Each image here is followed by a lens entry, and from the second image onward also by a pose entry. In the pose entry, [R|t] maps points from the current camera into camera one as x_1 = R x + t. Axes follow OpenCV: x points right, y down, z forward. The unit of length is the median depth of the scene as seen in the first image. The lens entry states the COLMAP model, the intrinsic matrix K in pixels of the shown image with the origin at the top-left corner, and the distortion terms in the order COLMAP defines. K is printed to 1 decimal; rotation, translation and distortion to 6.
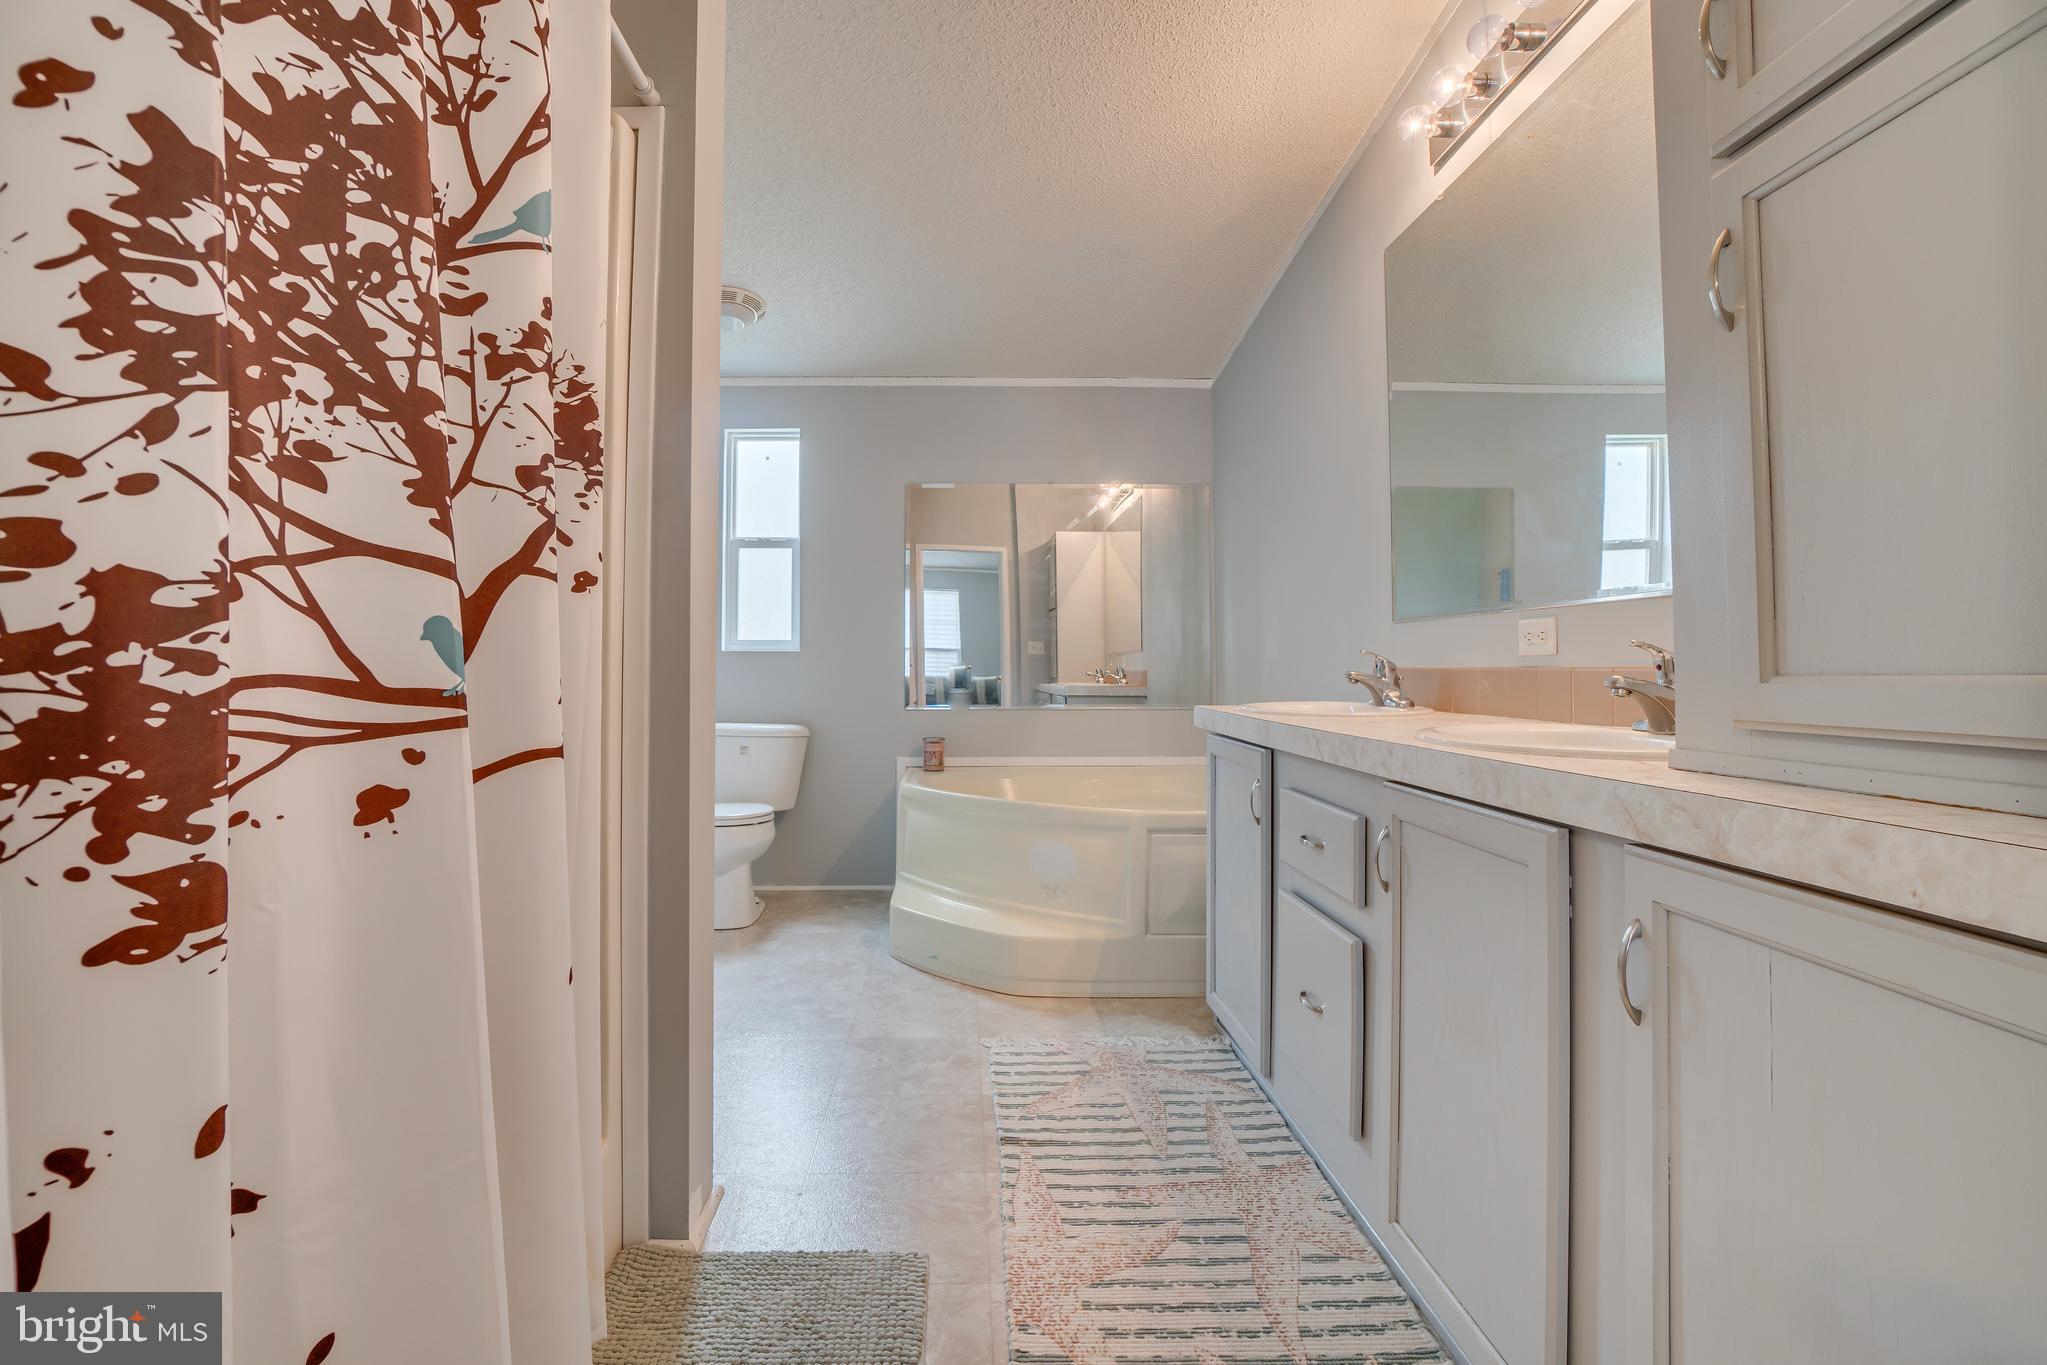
lens RADIAL K [[961.1, 0, 1018.8], [0, 961.1, 633.2], [0, 0, 1]] dist [-0.046604, 0.016121]
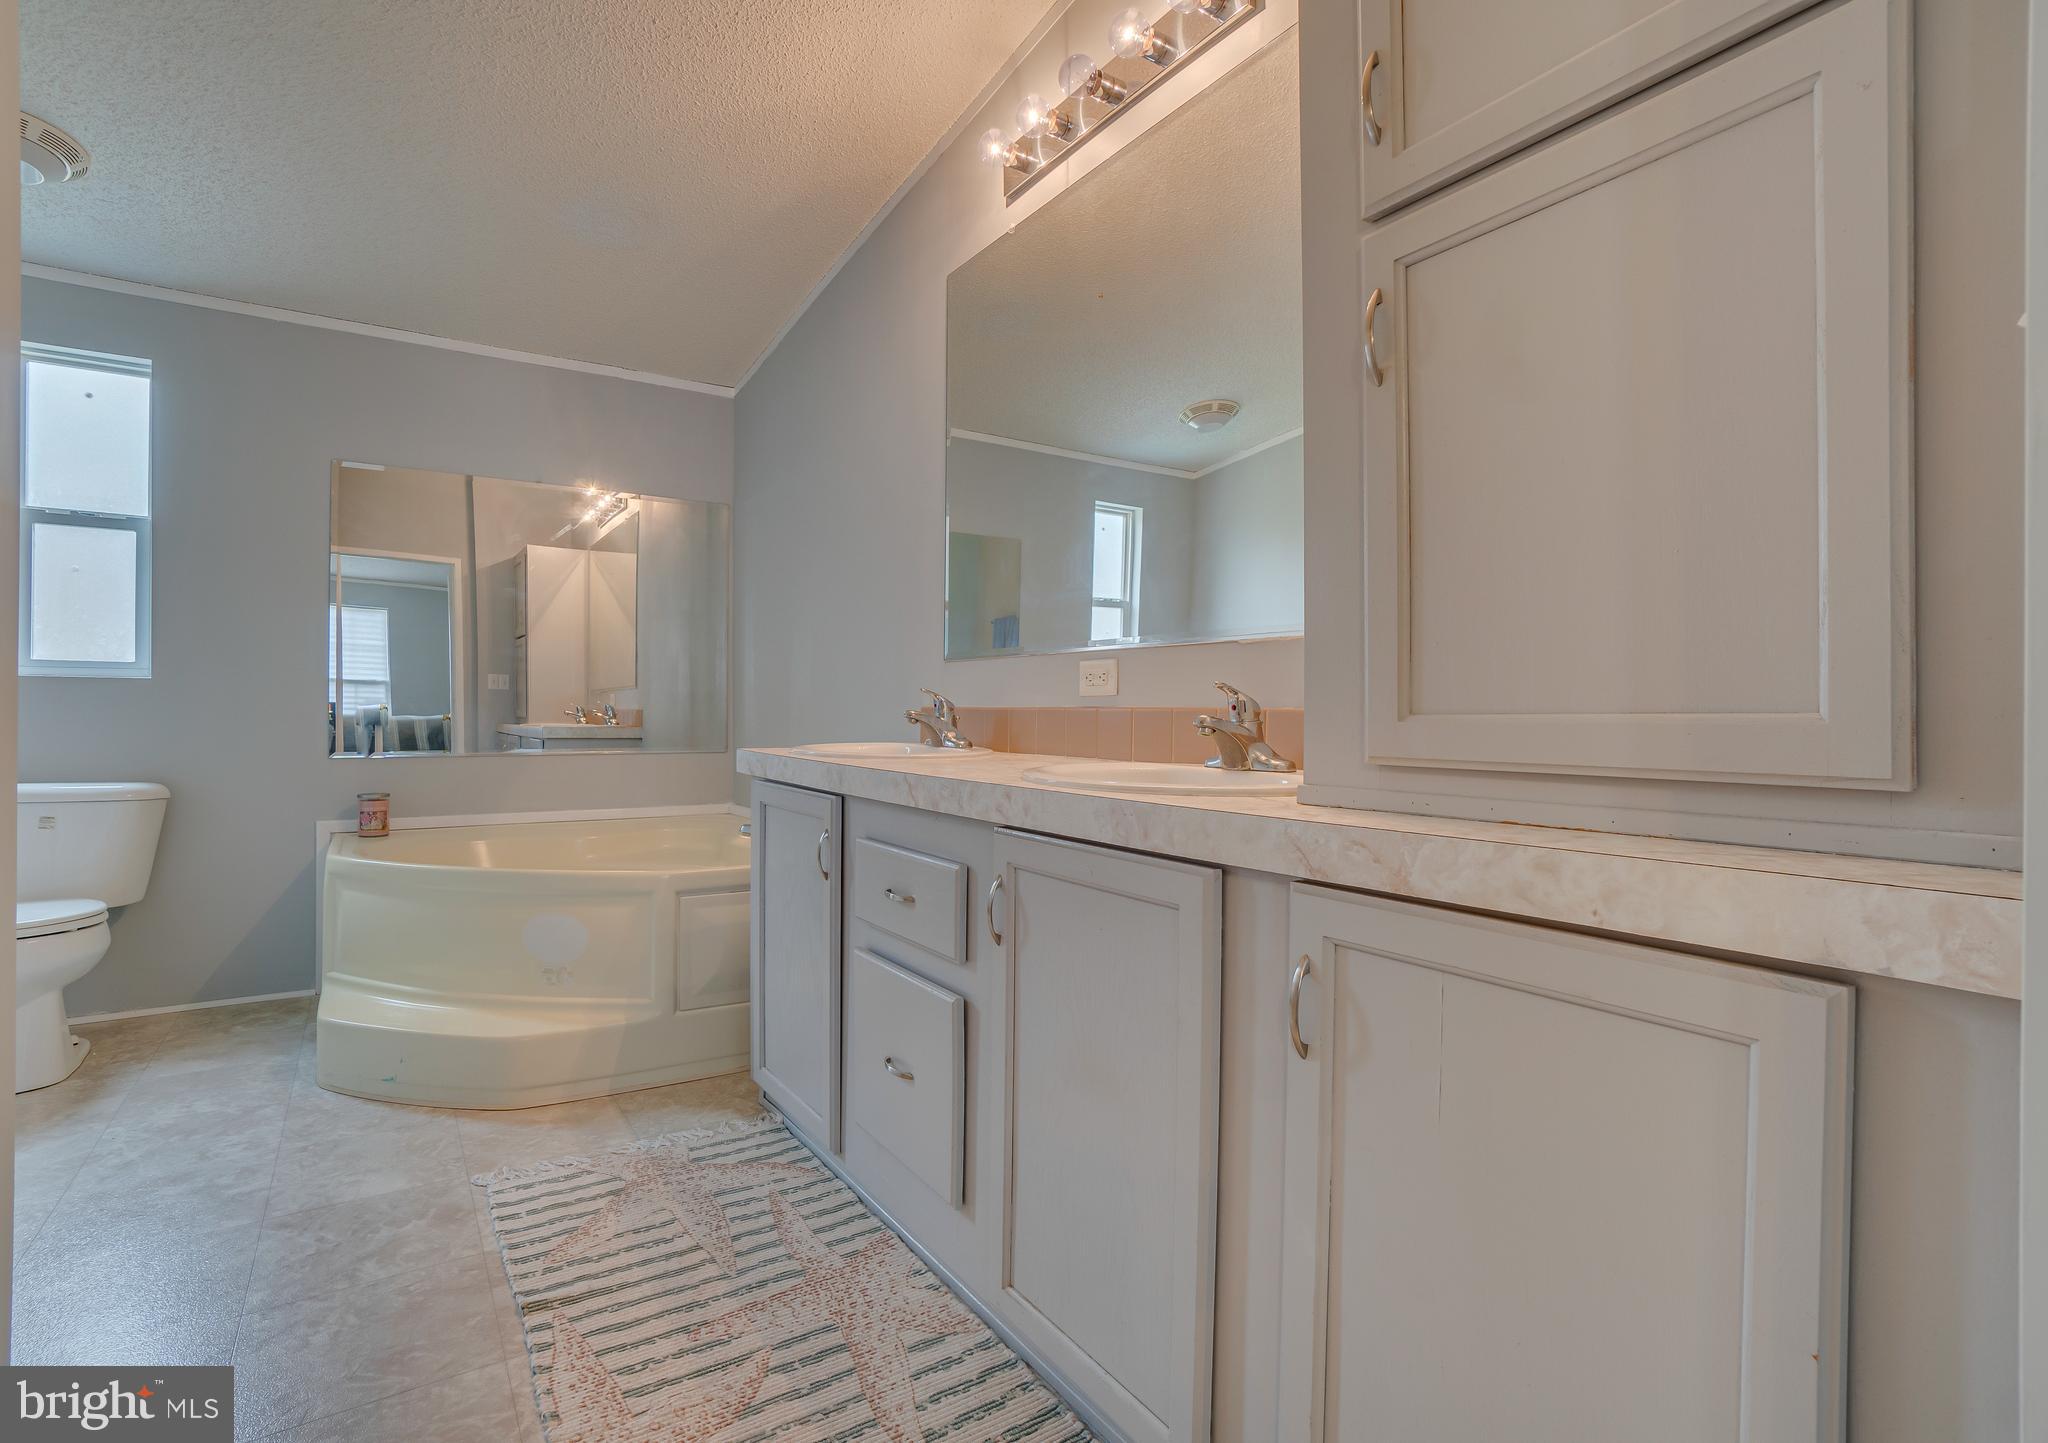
lens RADIAL K [[966.9, 0, 1022.3], [0, 966.9, 710.3], [0, 0, 1]] dist [-0.057949, 0.021572]
pose [[0.854646, 0.006103, 0.519174, -0.068528], [-0.025633, 0.999208, 0.030451, 0.009048], [-0.518577, -0.039333, 0.854126, 0.145406]]
